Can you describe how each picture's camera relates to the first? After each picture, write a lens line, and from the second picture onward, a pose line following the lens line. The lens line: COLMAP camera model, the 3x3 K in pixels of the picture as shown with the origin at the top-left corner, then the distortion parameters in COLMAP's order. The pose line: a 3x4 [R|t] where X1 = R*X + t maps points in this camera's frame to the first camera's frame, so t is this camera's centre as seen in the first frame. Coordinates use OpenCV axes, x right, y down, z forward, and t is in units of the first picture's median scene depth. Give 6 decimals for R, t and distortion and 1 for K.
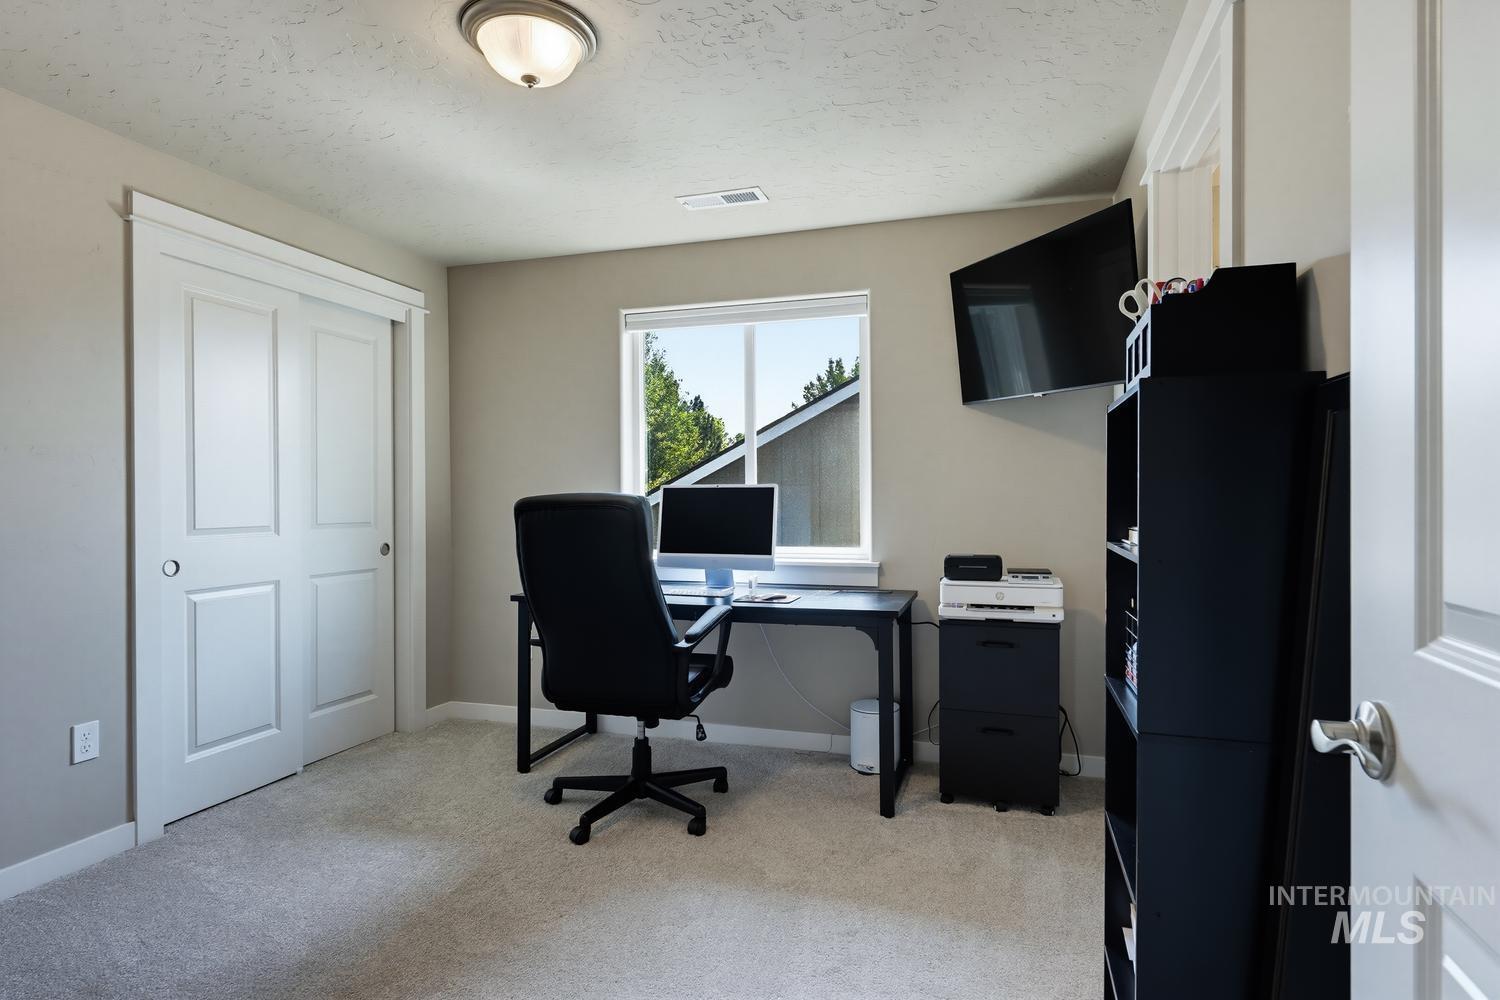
lens RADIAL K [[793.9, 0, 758.0], [0, 793.9, 498.2], [0, 0, 1]] dist [0.002572, -0.000951]
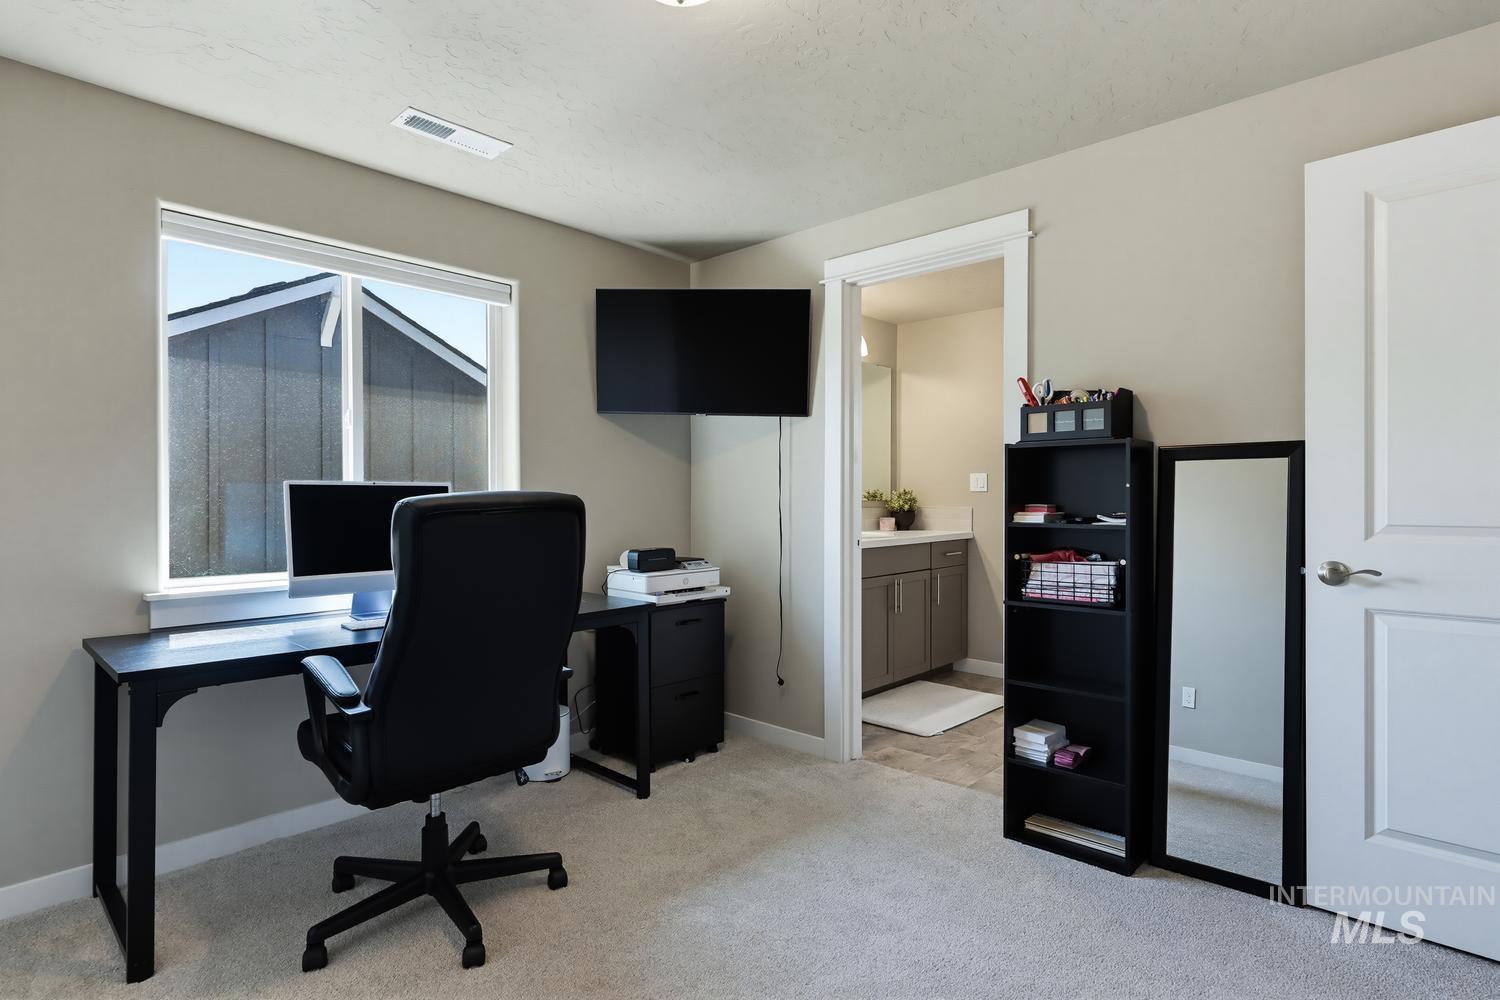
lens RADIAL K [[768.5, 0, 747.0], [0, 768.5, 499.7], [0, 0, 1]] dist [-0.001946, -0.000590]
pose [[0.424458, 0.001165, 0.905447, -0.701244], [0.002462, 0.999994, -0.002441, 0.004528], [-0.905444, 0.003265, 0.424453, 0.432523]]
